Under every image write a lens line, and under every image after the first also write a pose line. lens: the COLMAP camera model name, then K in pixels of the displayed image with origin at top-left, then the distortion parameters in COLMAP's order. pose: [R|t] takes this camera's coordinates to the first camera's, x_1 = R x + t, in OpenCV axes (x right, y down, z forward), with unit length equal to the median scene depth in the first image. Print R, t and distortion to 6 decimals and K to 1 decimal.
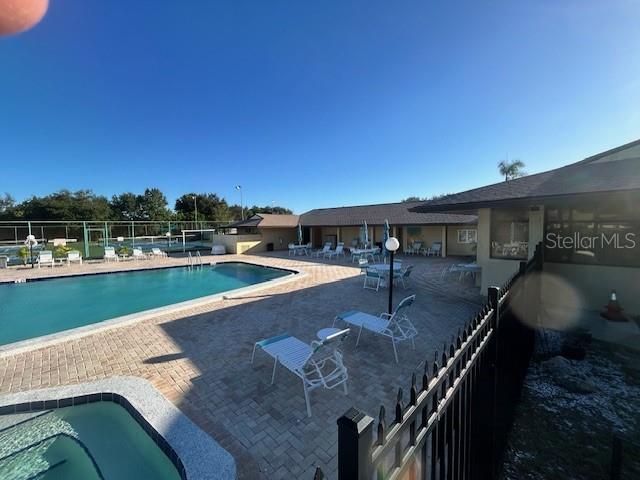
lens RADIAL K [[260.8, 0, 321.9], [0, 260.8, 237.7], [0, 0, 1]] dist [0.000984, 0.000061]
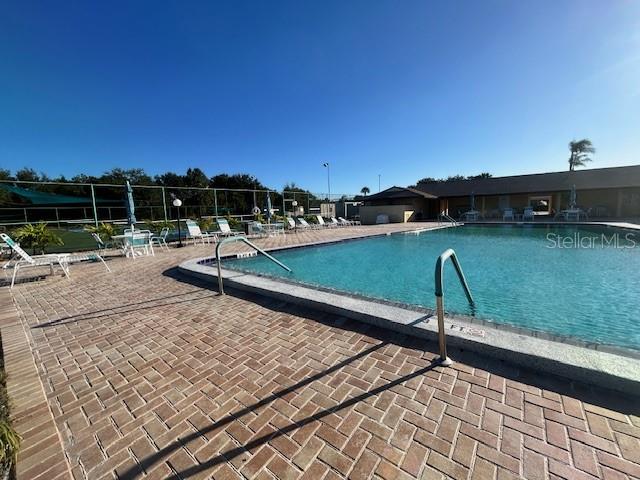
lens RADIAL K [[260.8, 0, 318.8], [0, 260.8, 238.0], [0, 0, 1]] dist [0.000984, 0.000061]
pose [[0.993995, -0.030434, 0.105106, -0.522315], [0.024324, 0.997966, 0.058933, 0.036464], [-0.106686, -0.056022, 0.992713, -0.016348]]
